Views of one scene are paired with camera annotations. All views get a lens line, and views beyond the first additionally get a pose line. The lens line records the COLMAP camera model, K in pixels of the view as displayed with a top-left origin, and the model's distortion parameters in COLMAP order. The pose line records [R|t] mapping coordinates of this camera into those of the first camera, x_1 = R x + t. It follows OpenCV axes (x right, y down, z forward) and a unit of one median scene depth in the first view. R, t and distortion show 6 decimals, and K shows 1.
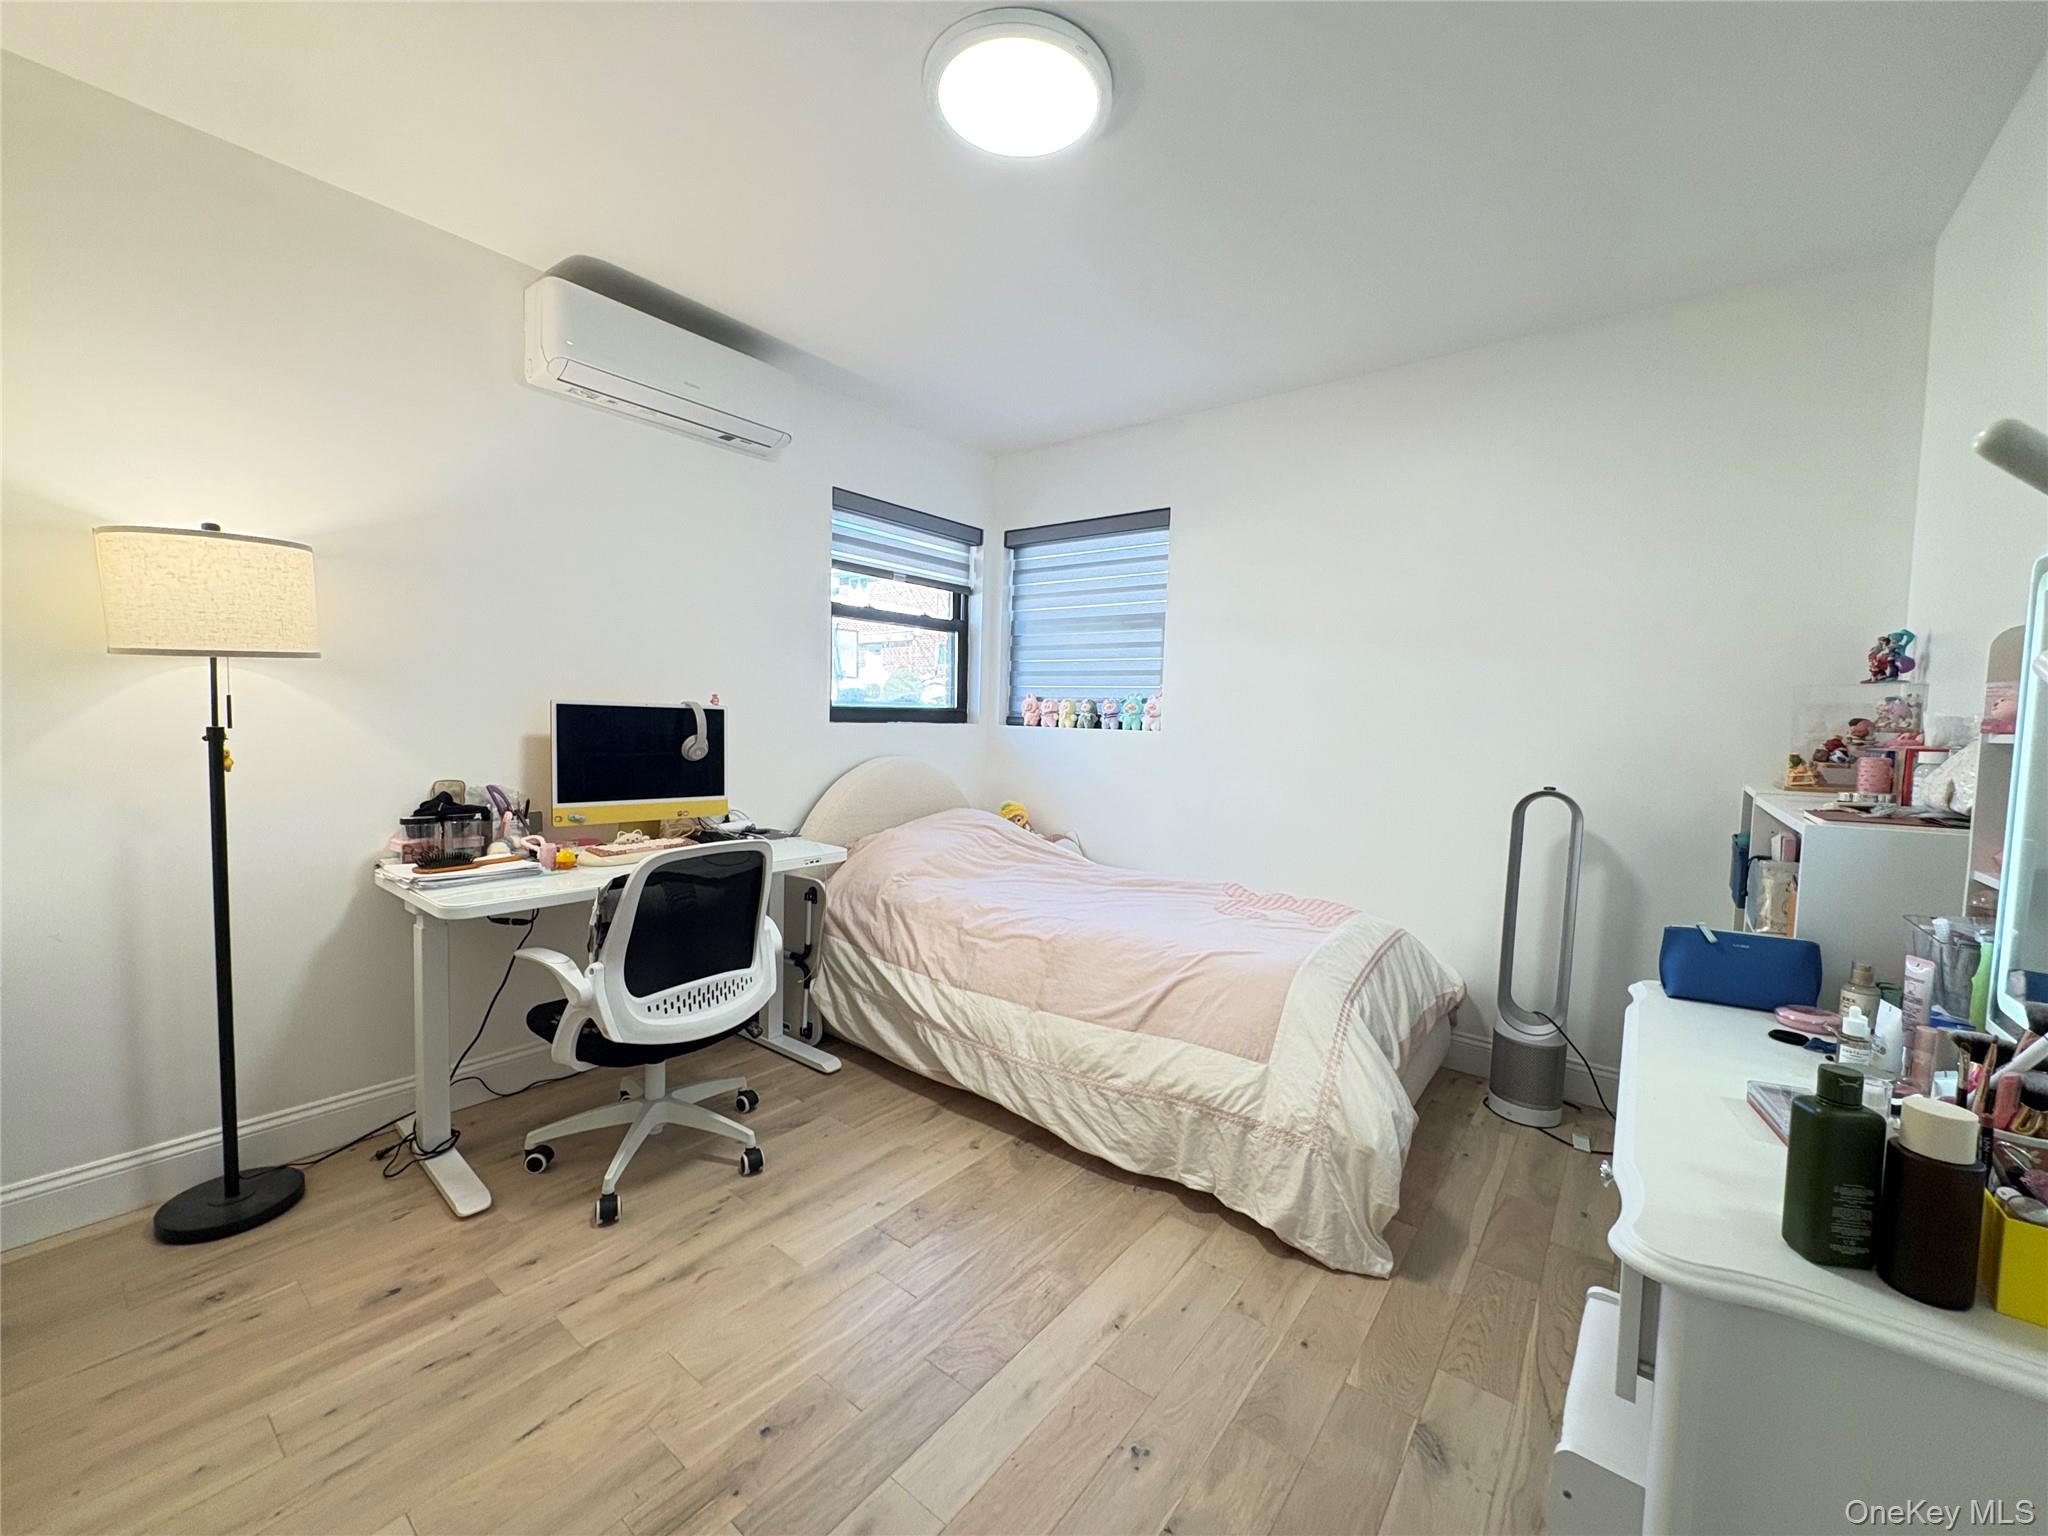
lens RADIAL K [[817.6, 0, 1022.7], [0, 817.6, 769.1], [0, 0, 1]] dist [0.000481, 0.000113]
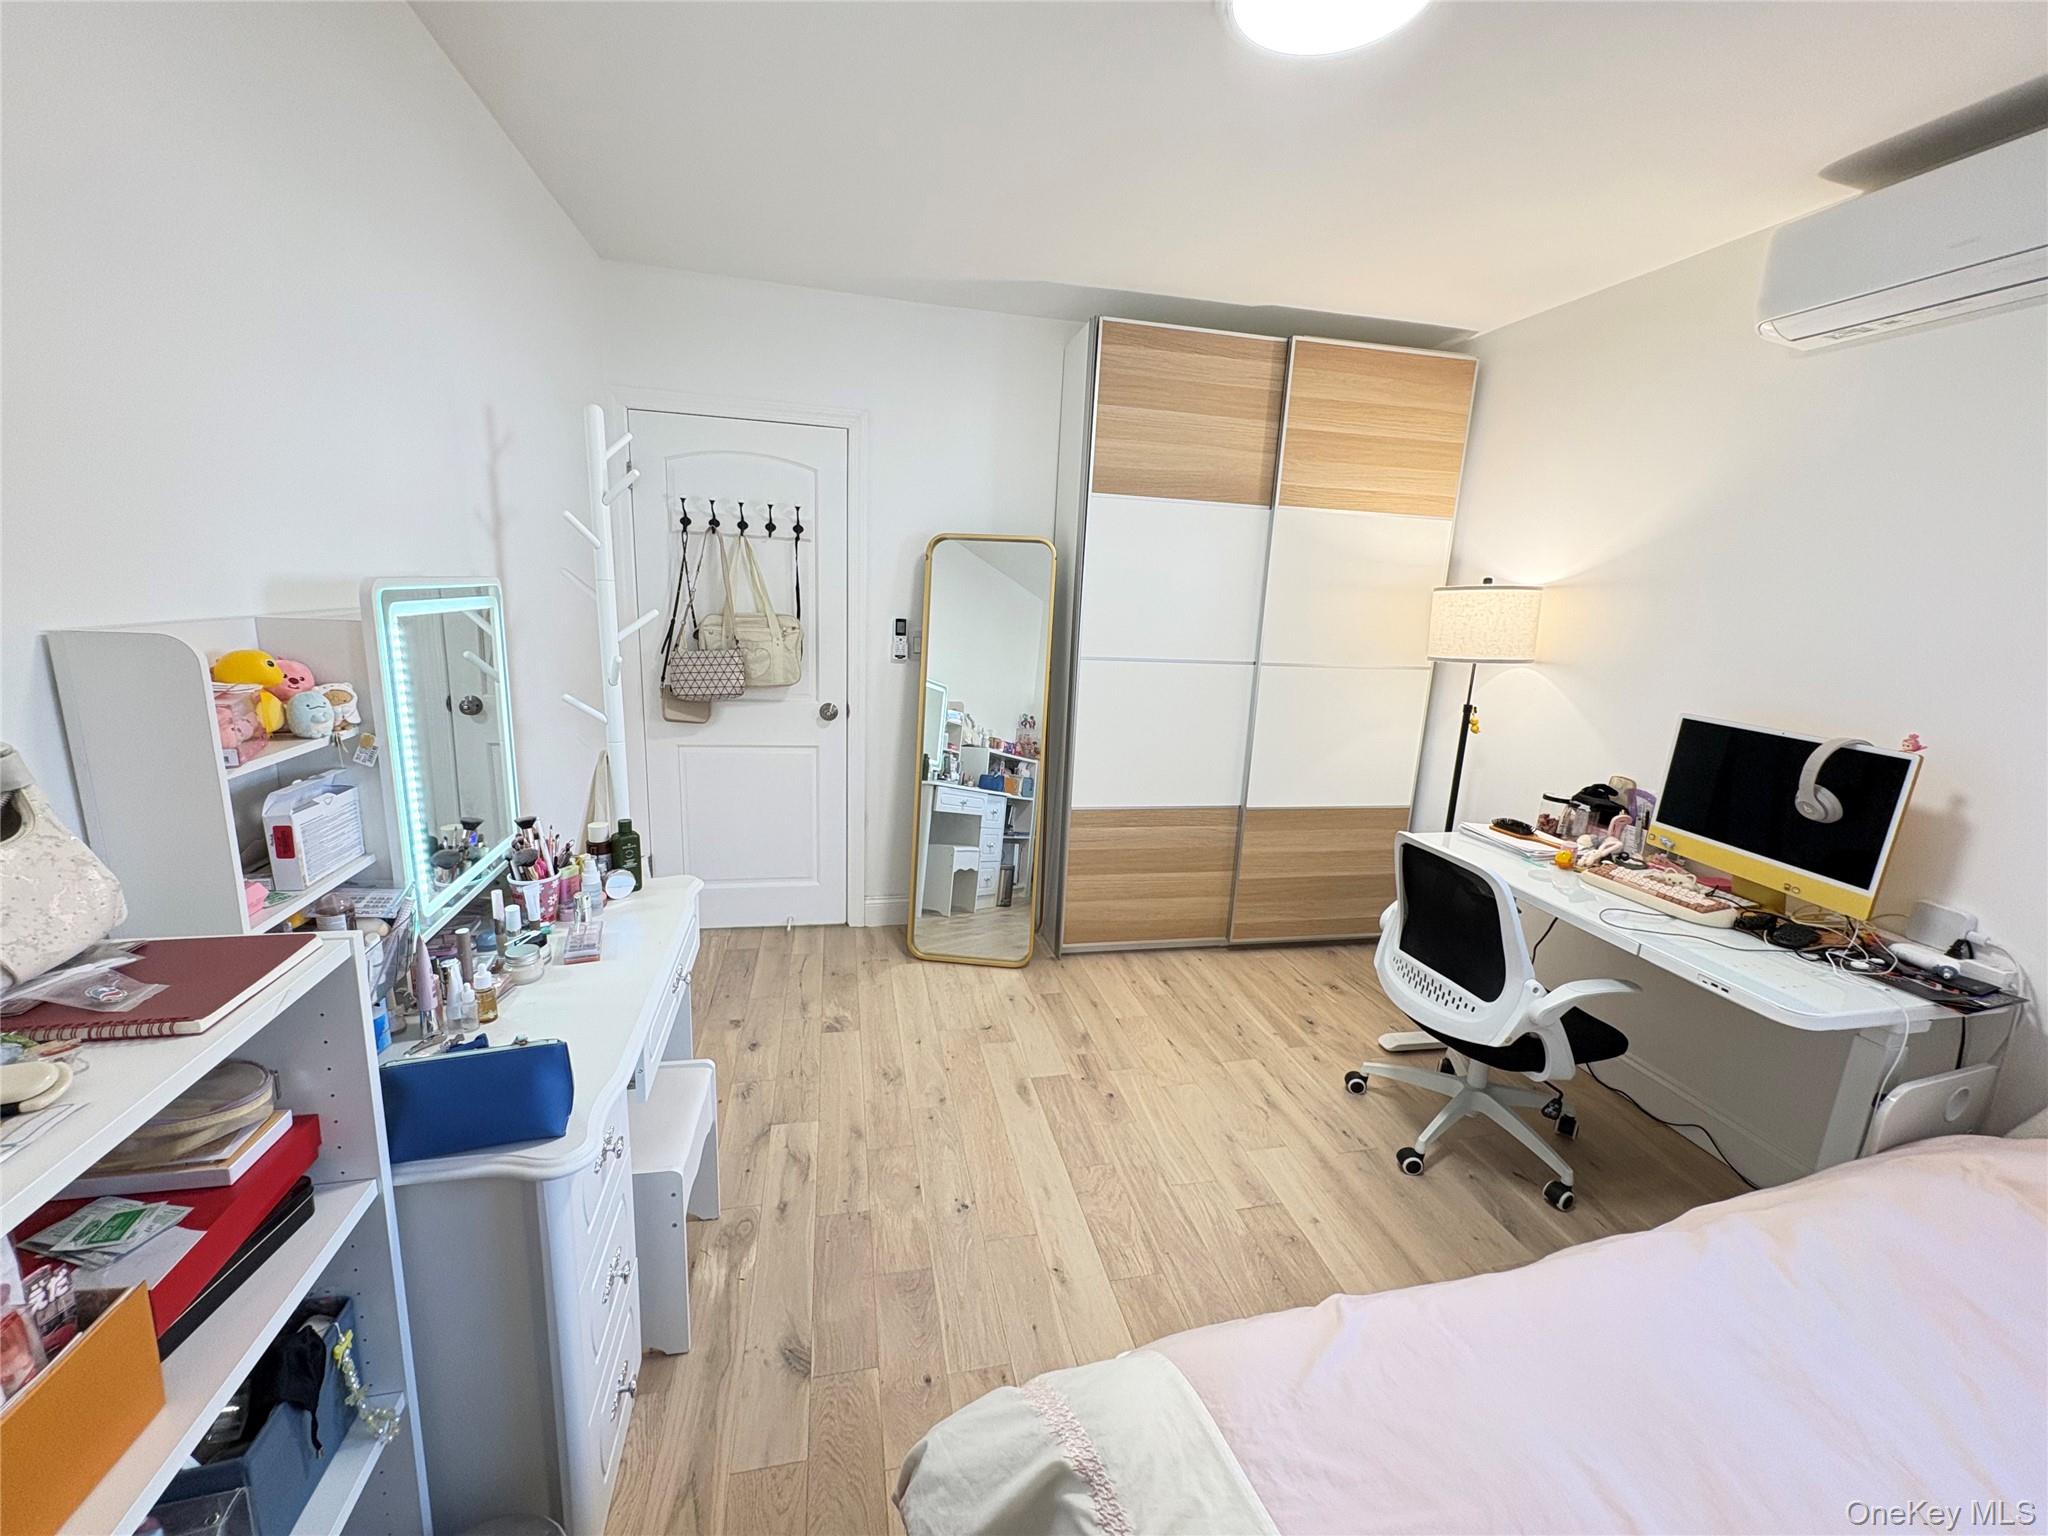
lens RADIAL K [[817.6, 0, 1019.8], [0, 817.6, 765.8], [0, 0, 1]] dist [0.000481, 0.000113]
pose [[-0.635095, 0.105345, -0.765217, 0.965567], [-0.117555, 0.965935, 0.230543, -0.236759], [0.763436, 0.236372, -0.601077, 1.537771]]
